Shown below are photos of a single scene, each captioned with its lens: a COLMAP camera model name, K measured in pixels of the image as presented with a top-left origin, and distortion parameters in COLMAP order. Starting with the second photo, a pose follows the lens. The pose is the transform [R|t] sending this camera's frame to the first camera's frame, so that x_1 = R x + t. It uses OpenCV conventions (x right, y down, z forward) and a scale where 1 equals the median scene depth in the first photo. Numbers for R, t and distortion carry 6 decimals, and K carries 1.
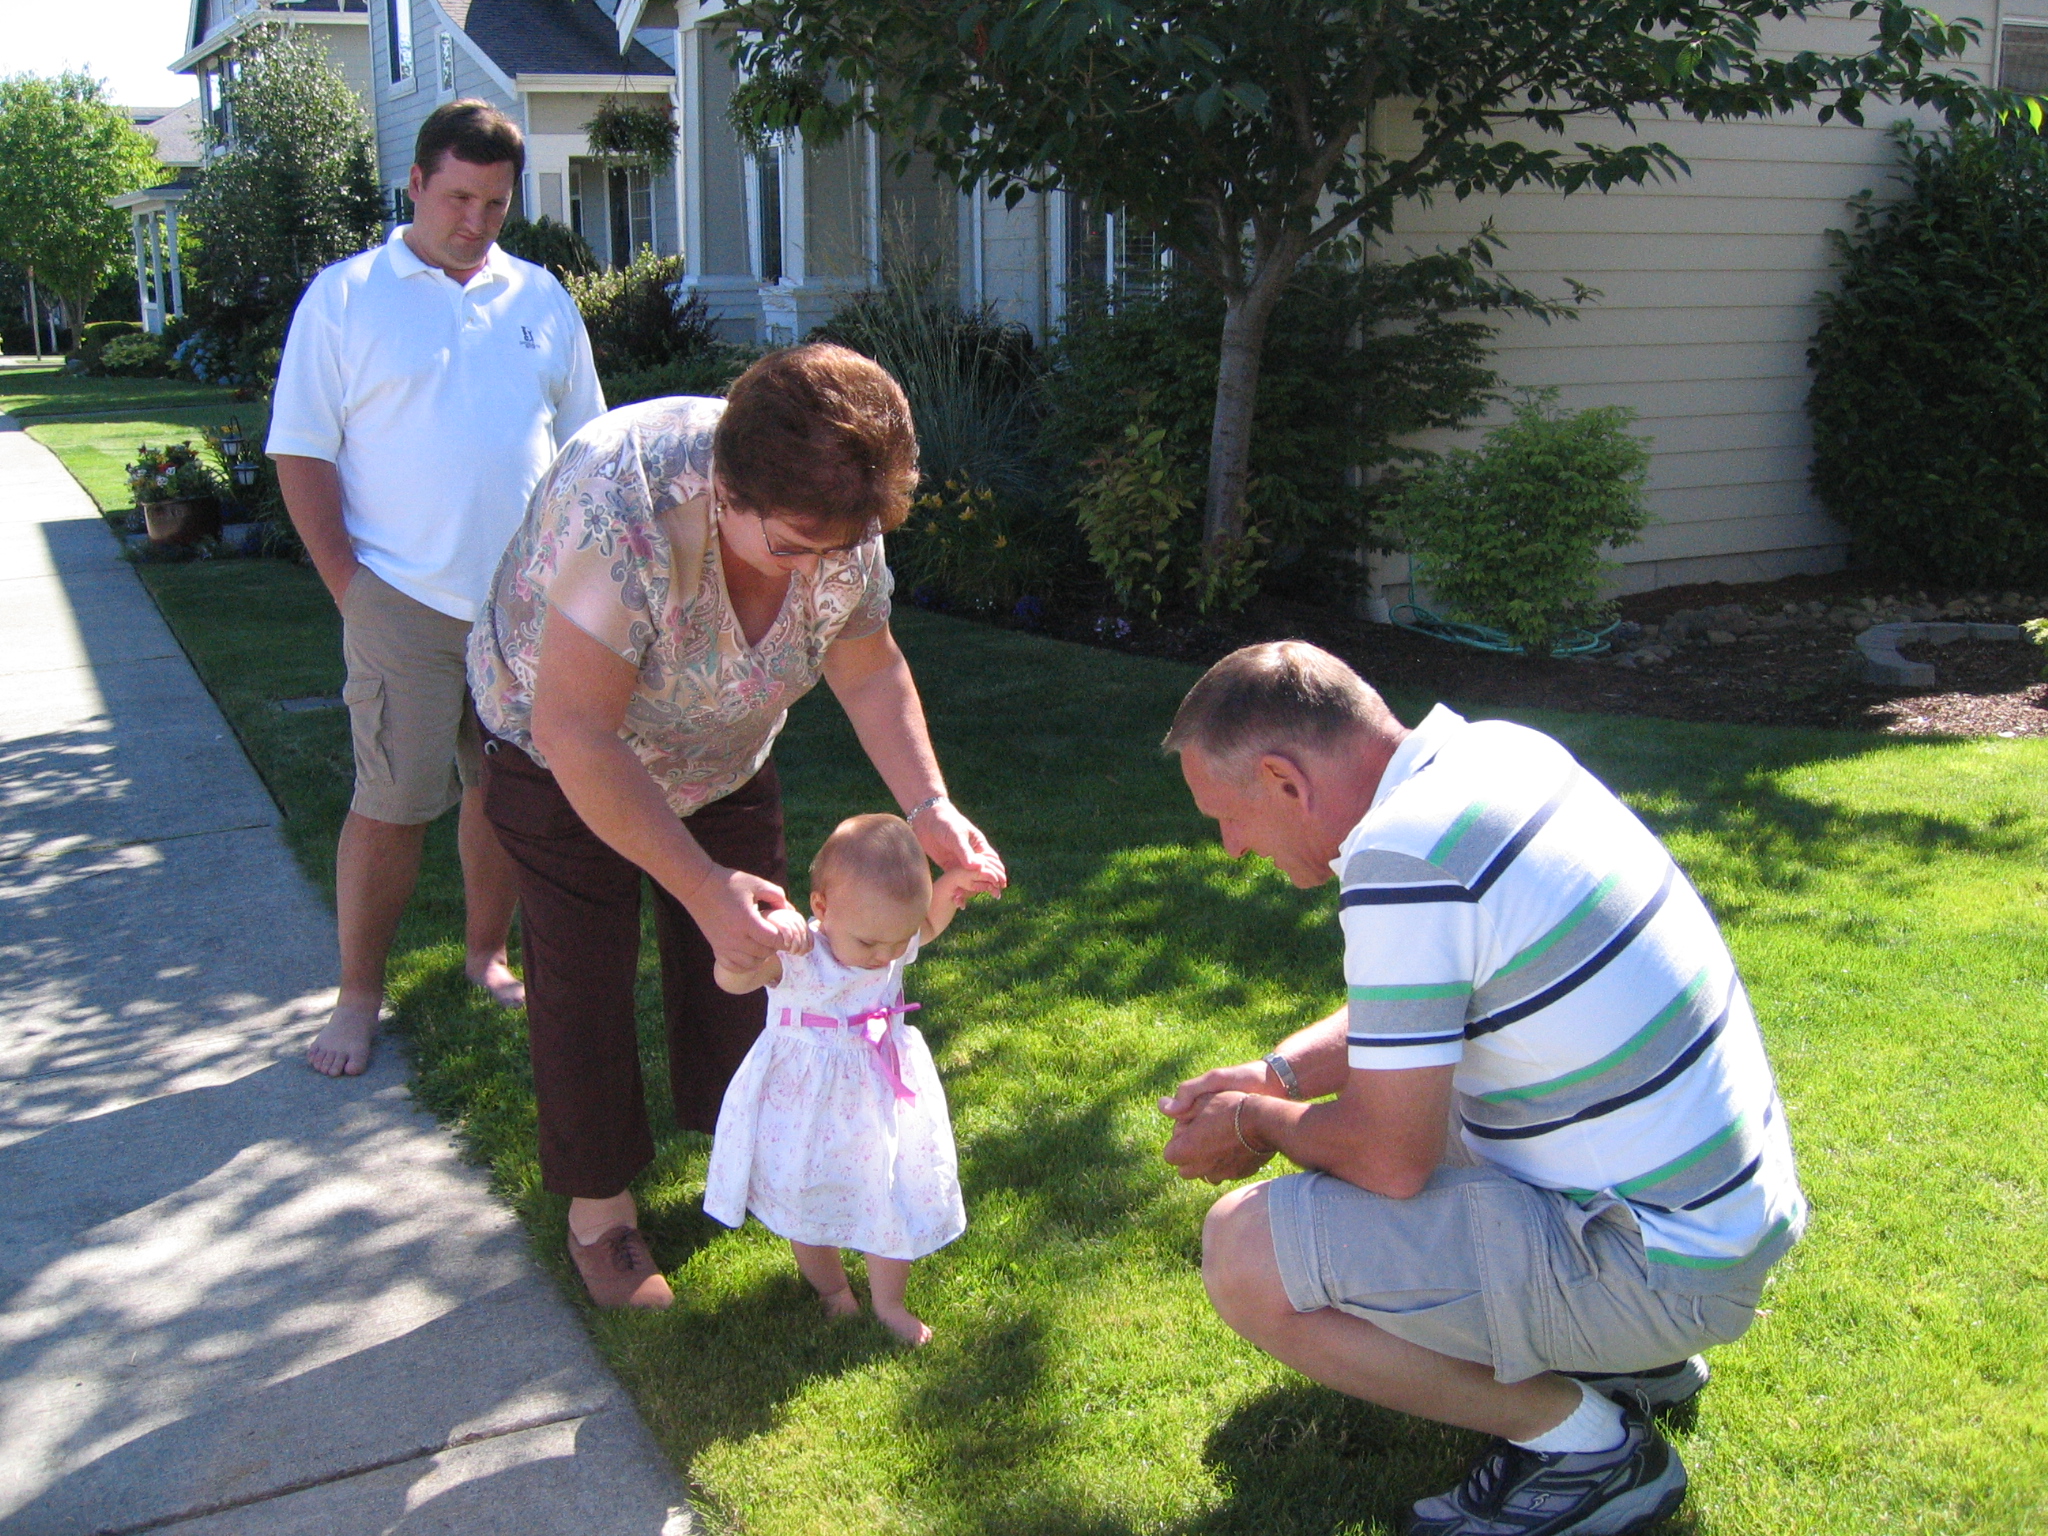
lens RADIAL K [[2082.2, 0, 1024.0], [0, 2082.2, 768.0], [0, 0, 1]] dist [-0.112765, 0.043306]
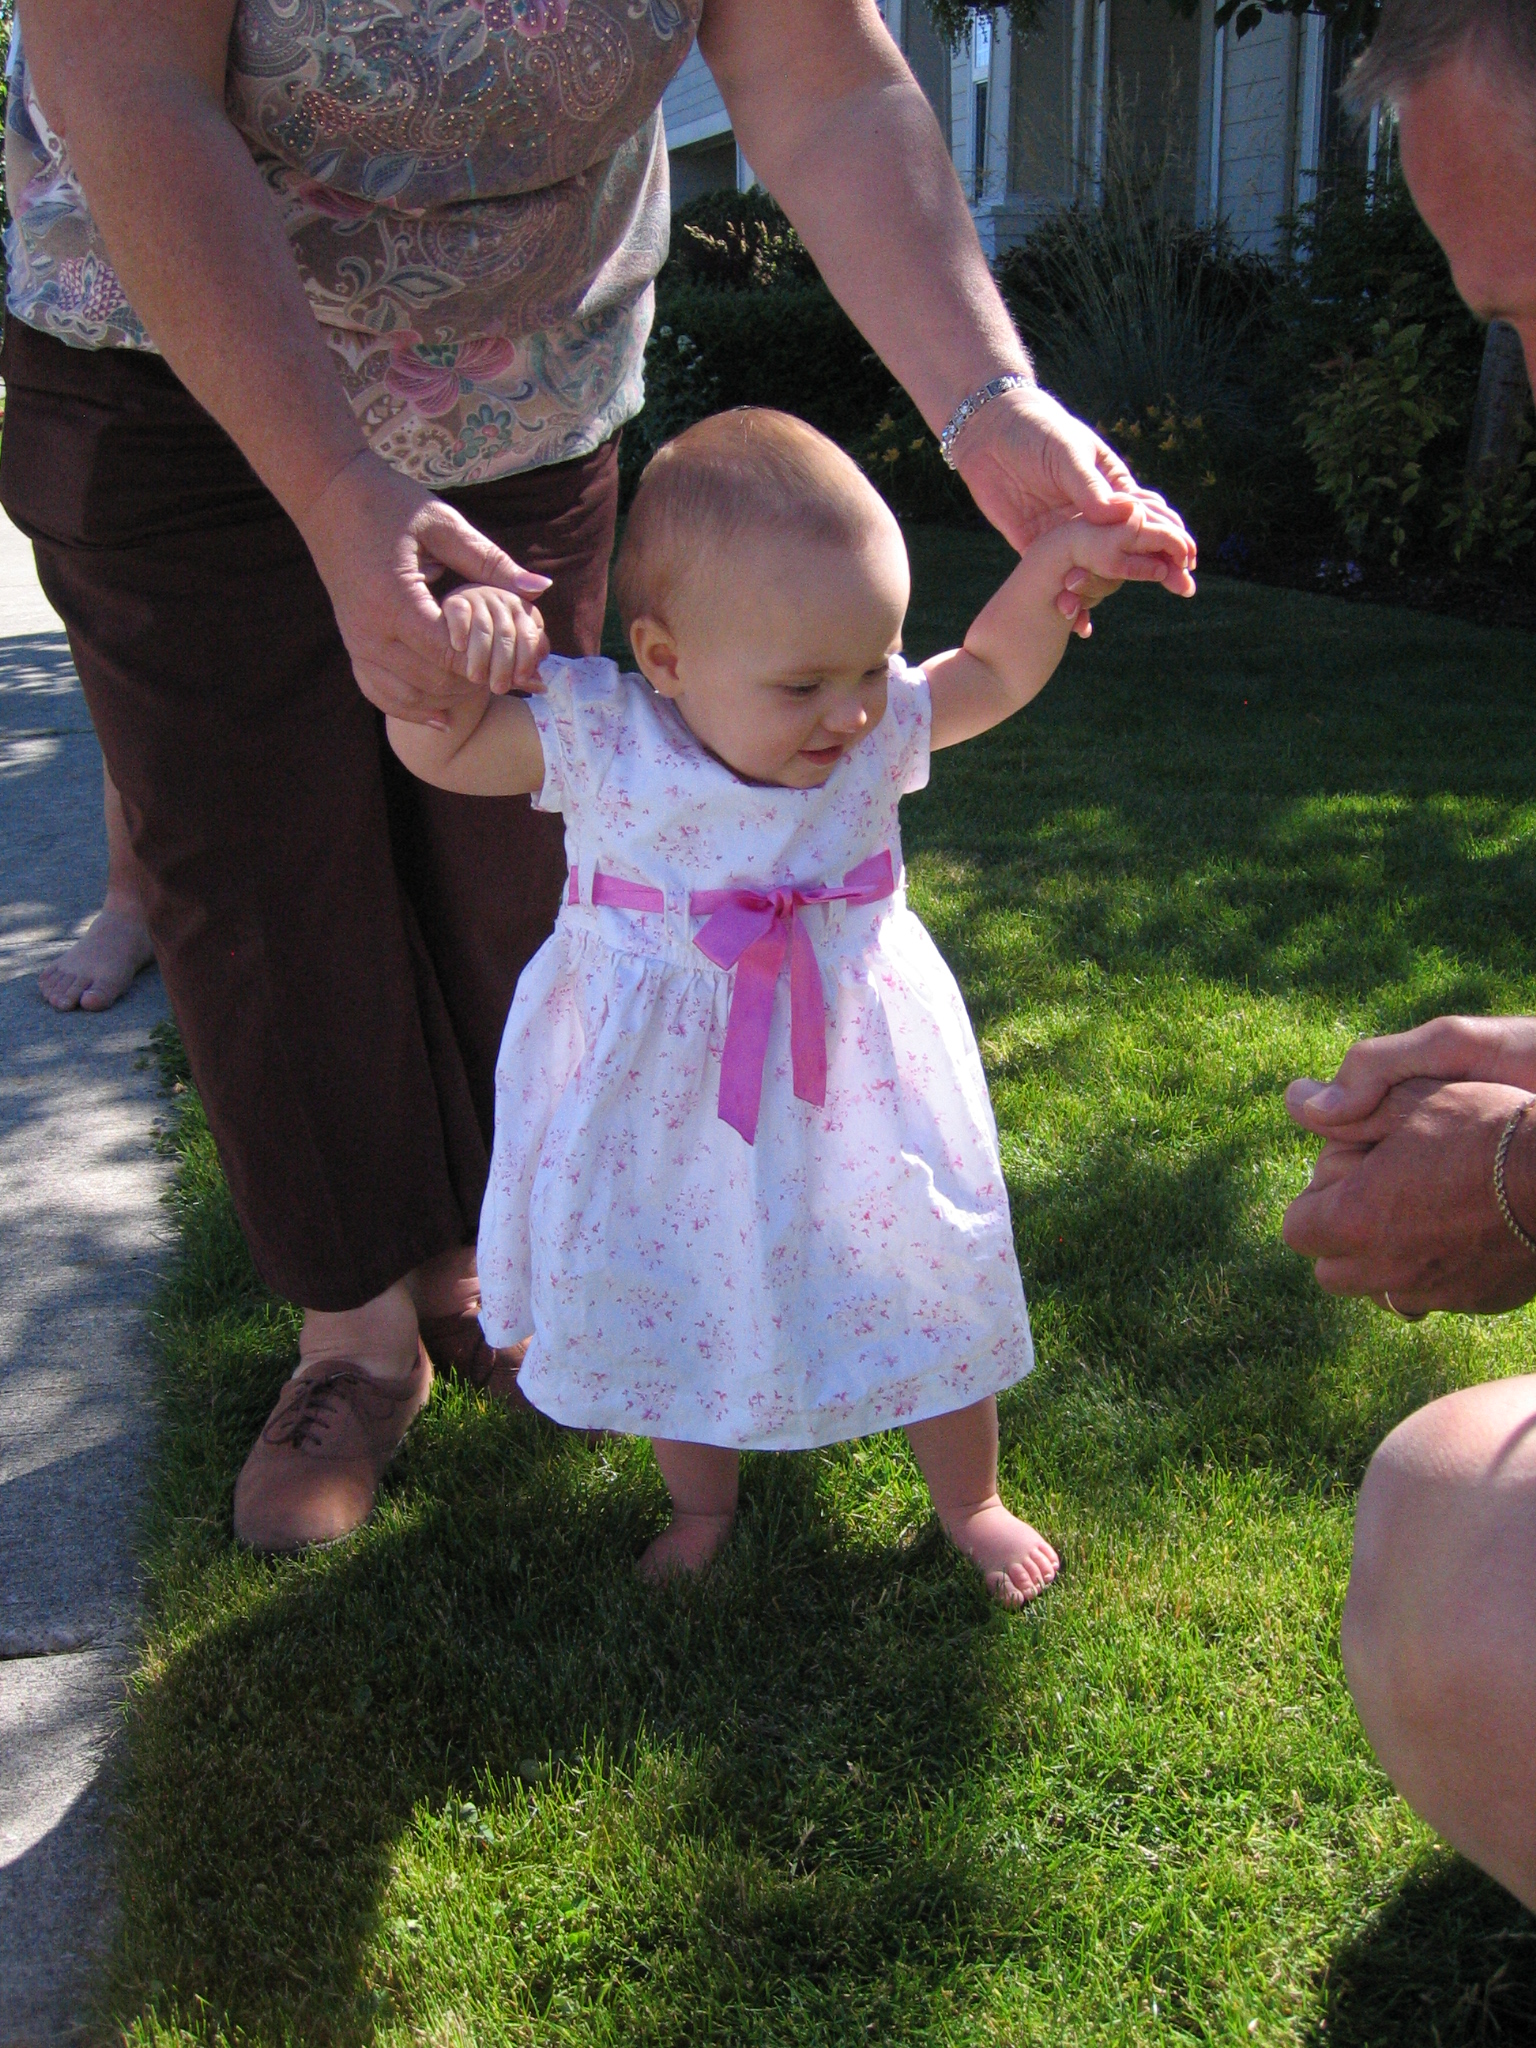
lens RADIAL K [[2082.2, 0, 768.0], [0, 2082.2, 1024.0], [0, 0, 1]] dist [-0.112765, 0.043306]
pose [[0.972411, 0.077949, -0.219867, 0.016953], [-0.055992, 0.992959, 0.104393, 0.033231], [0.226457, -0.089202, 0.969928, 0.185352]]
